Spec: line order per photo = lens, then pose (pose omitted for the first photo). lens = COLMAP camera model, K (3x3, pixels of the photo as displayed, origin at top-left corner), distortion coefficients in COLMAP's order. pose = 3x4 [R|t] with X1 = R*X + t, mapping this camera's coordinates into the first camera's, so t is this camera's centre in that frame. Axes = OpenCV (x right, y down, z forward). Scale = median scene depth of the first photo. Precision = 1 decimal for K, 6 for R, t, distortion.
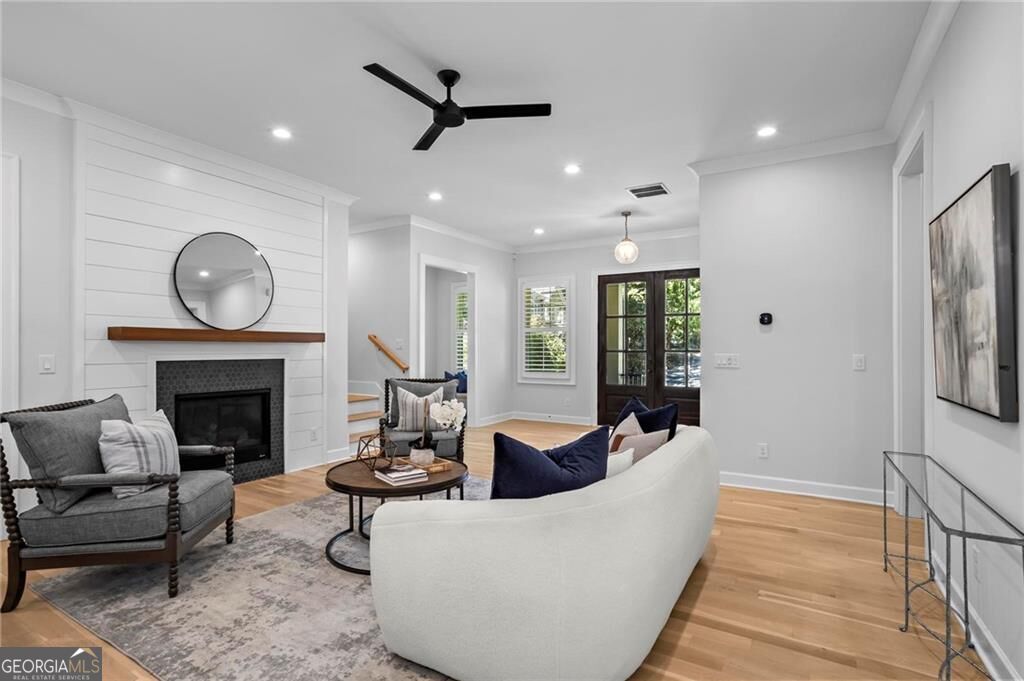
lens RADIAL K [[489.7, 0, 513.7], [0, 489.7, 346.4], [0, 0, 1]] dist [-0.054991, 0.027324]
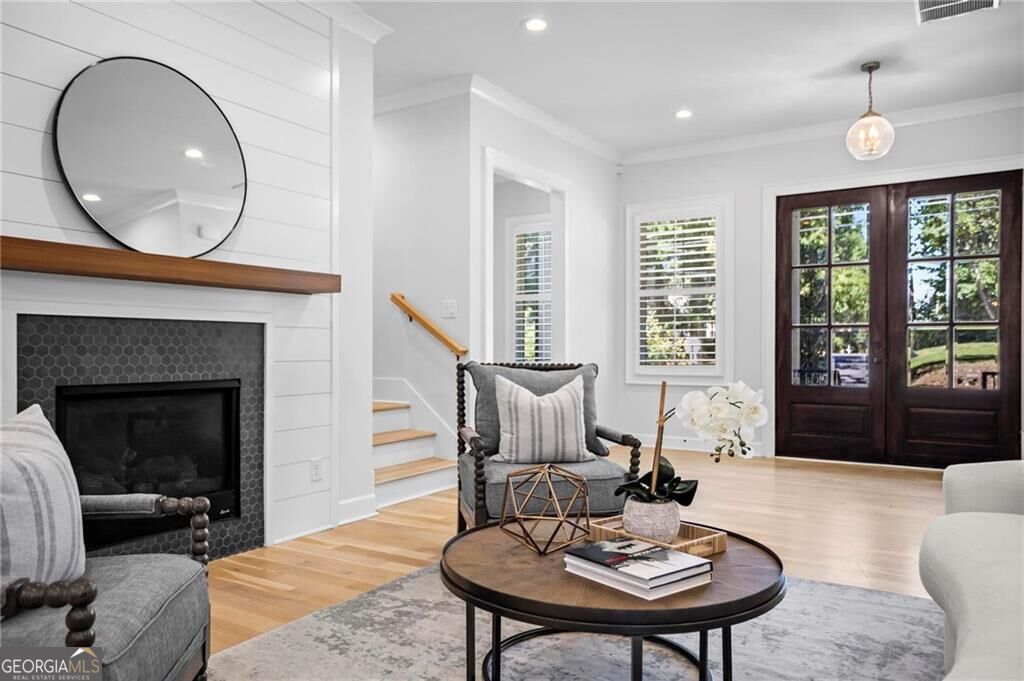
lens RADIAL K [[717.6, 0, 511.7], [0, 717.6, 346.4], [0, 0, 1]] dist [-0.001192, 0.002194]
pose [[0.999630, 0.000122, -0.027201, -0.268883], [-0.000028, 0.999994, 0.003486, 0.067358], [0.027202, -0.003484, 0.999624, 0.343168]]
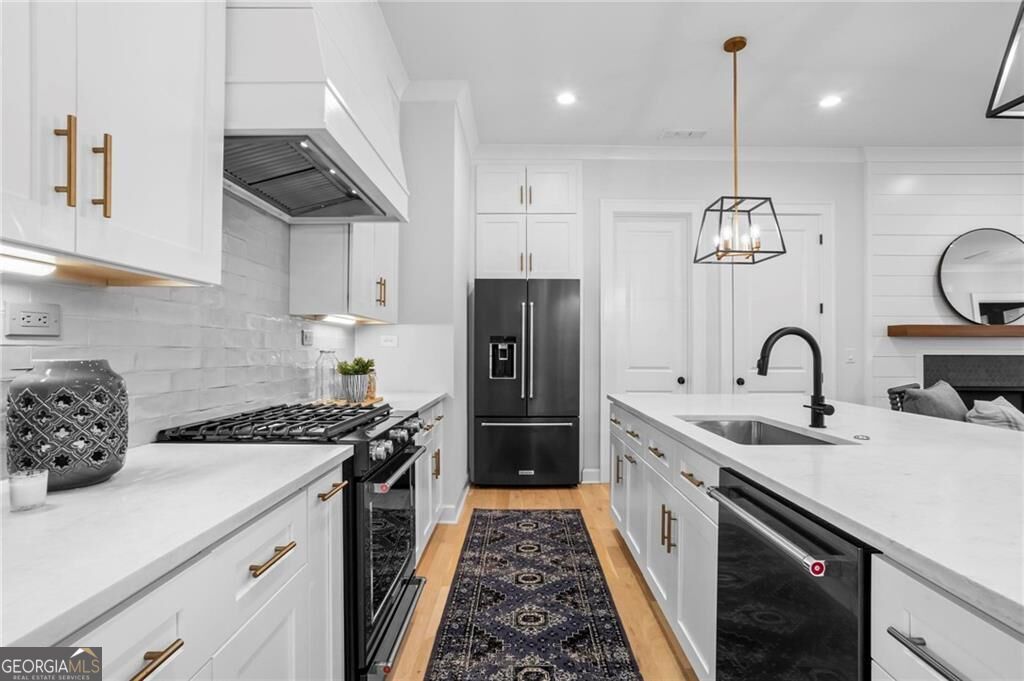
lens RADIAL K [[489.7, 0, 513.7], [0, 489.7, 346.4], [0, 0, 1]] dist [-0.054991, 0.027324]
pose [[0.494147, -0.006307, -0.869356, -0.280325], [0.001304, 0.999978, -0.006513, 0.018606], [0.869377, 0.002085, 0.494144, -0.426714]]
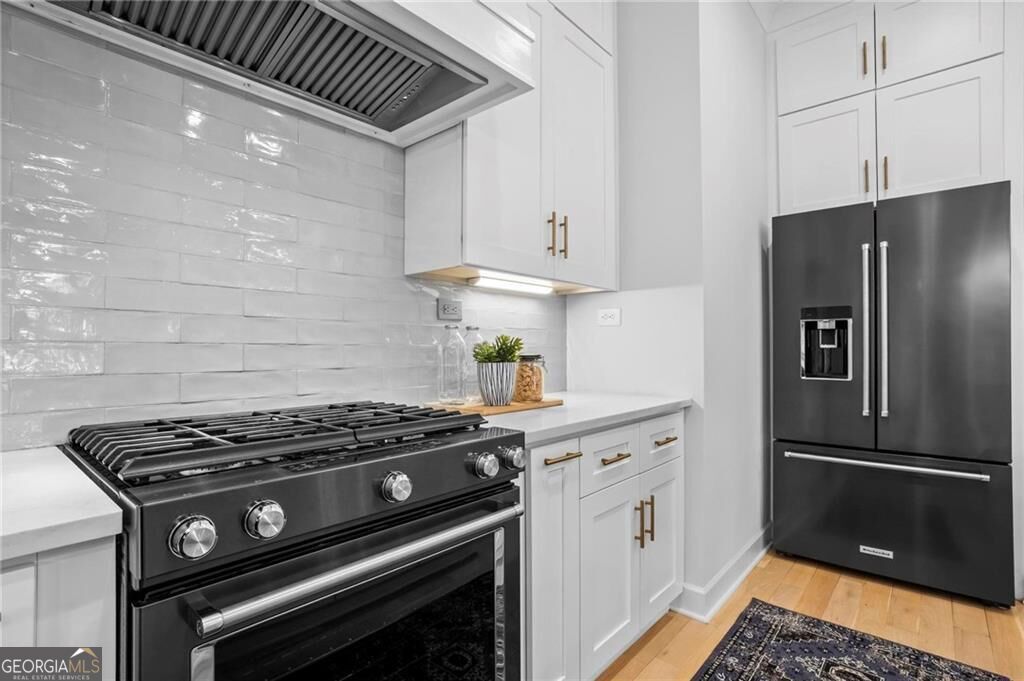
lens RADIAL K [[489.7, 0, 513.7], [0, 489.7, 346.4], [0, 0, 1]] dist [-0.054991, 0.027324]
pose [[-0.192401, -0.006970, -0.981292, -0.575307], [0.006276, 0.999946, -0.008333, 0.044678], [0.981296, -0.007762, -0.192347, -0.164432]]
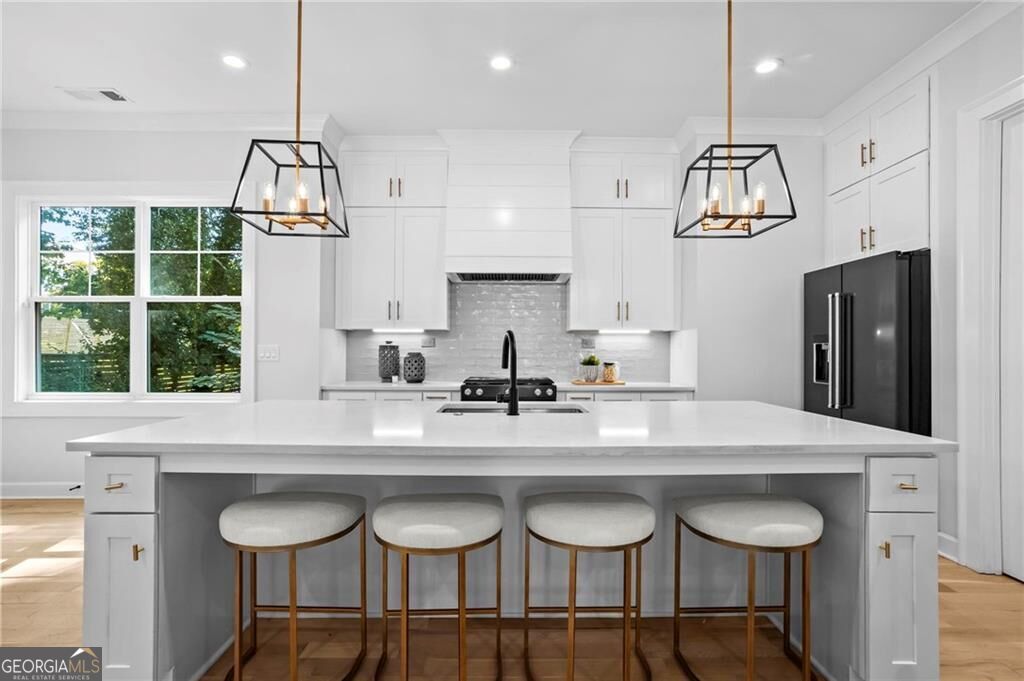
lens RADIAL K [[489.7, 0, 513.7], [0, 489.7, 346.4], [0, 0, 1]] dist [-0.054991, 0.027324]
pose [[-0.858302, -0.008128, -0.513081, -0.247512], [-0.001752, 0.999915, -0.012910, 0.024830], [0.513143, -0.010182, -0.858243, 0.674659]]
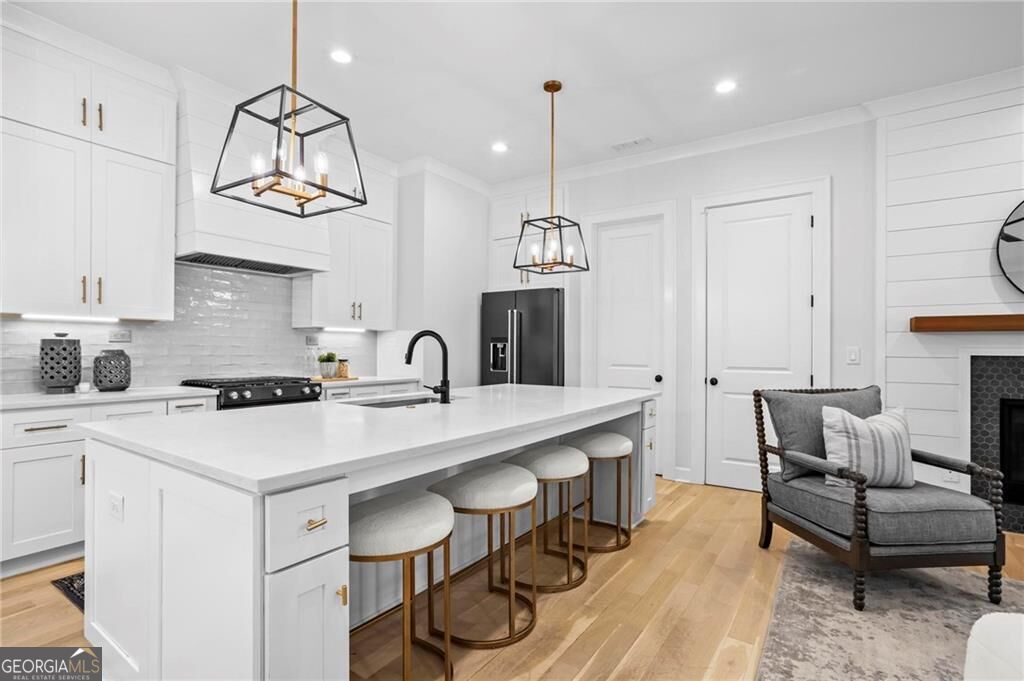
lens RADIAL K [[489.7, 0, 513.7], [0, 489.7, 346.4], [0, 0, 1]] dist [-0.054991, 0.027324]
pose [[-0.067426, -0.006901, -0.997700, 0.161321], [-0.001408, 0.999976, -0.006821, 0.023787], [0.997723, 0.000945, -0.067434, 0.283470]]
